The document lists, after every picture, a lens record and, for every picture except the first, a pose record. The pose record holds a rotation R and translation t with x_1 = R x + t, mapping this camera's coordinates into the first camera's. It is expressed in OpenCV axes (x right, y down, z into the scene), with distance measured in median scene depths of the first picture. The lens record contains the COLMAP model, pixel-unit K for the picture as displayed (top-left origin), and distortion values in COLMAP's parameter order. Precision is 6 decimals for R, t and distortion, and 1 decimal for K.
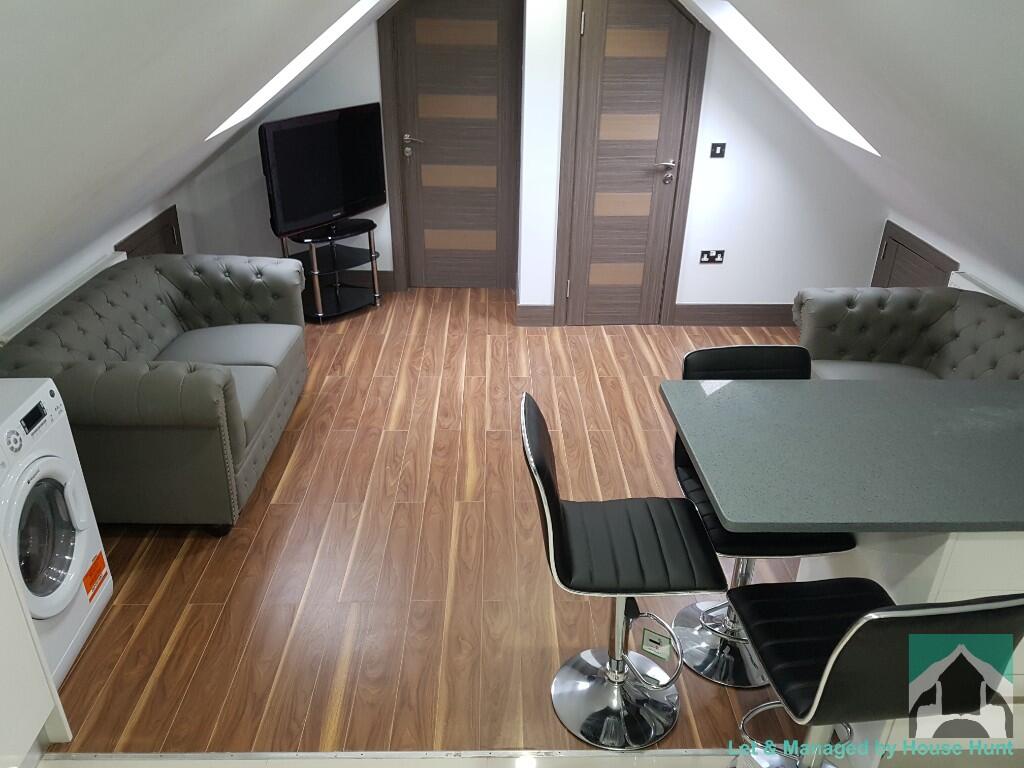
lens RADIAL K [[791.7, 0, 512.0], [0, 791.7, 384.0], [0, 0, 1]] dist [0.202686, -0.281053]
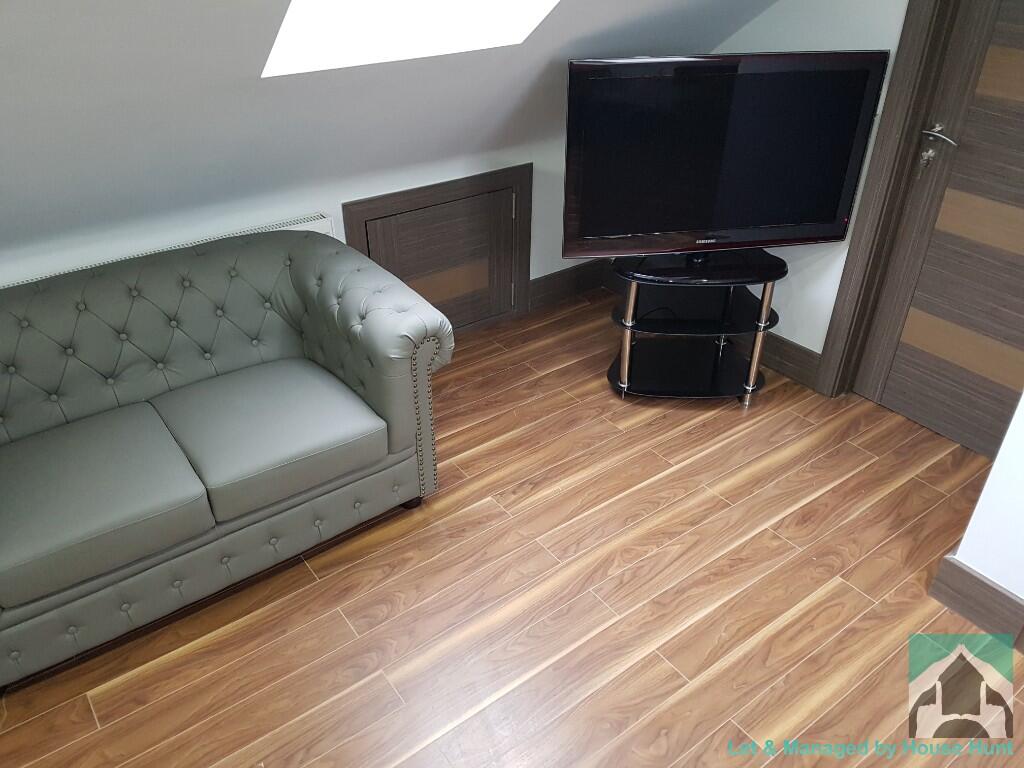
lens RADIAL K [[791.7, 0, 512.0], [0, 791.7, 384.0], [0, 0, 1]] dist [0.202686, -0.281053]
pose [[0.583743, 0.433118, -0.686770, 0.133907], [-0.356008, 0.896731, 0.262930, -0.215757], [0.729727, 0.091012, 0.677654, 0.512505]]
